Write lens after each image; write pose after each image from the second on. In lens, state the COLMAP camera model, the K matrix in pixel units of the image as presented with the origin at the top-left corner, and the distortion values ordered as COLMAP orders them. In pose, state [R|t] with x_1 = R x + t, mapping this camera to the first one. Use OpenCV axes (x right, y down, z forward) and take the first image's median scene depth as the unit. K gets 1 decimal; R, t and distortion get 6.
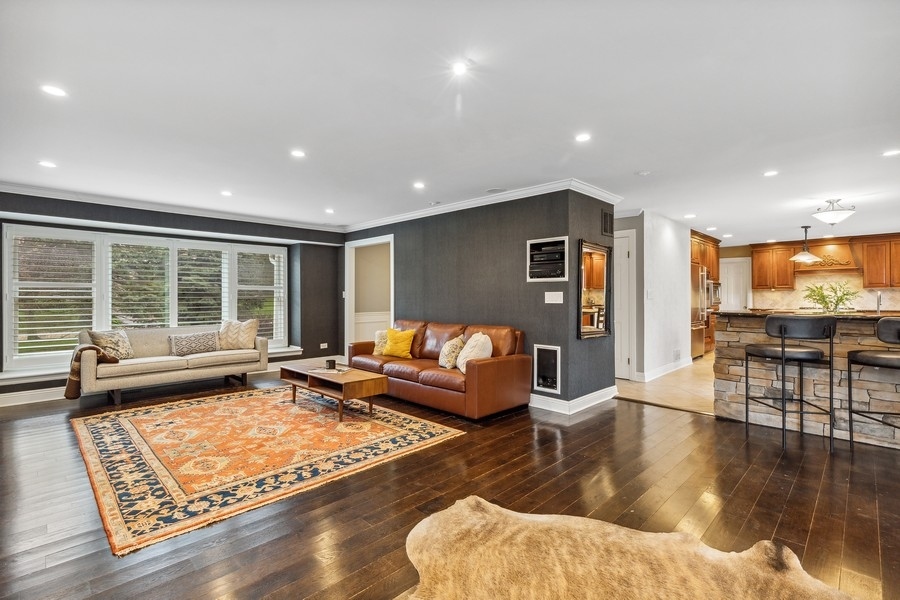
lens RADIAL K [[416.0, 0, 451.9], [0, 416.0, 294.4], [0, 0, 1]] dist [0.004173, -0.000435]
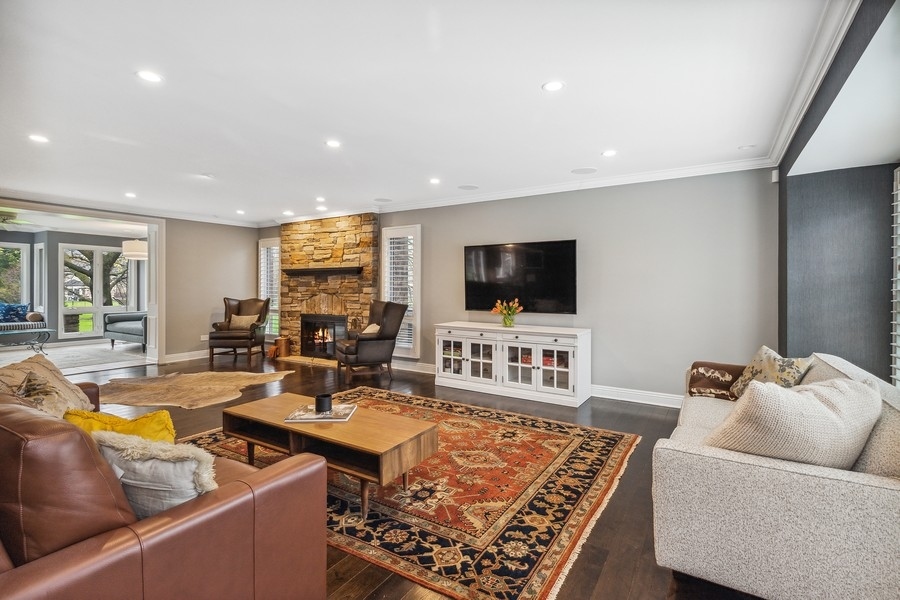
lens RADIAL K [[416.0, 0, 450.8], [0, 416.0, 292.0], [0, 0, 1]] dist [0.004173, -0.000435]
pose [[-0.975681, 0.002507, -0.219182, -0.443108], [0.002028, 0.999995, 0.002407, 0.012510], [0.219187, 0.001904, -0.975681, 2.111346]]
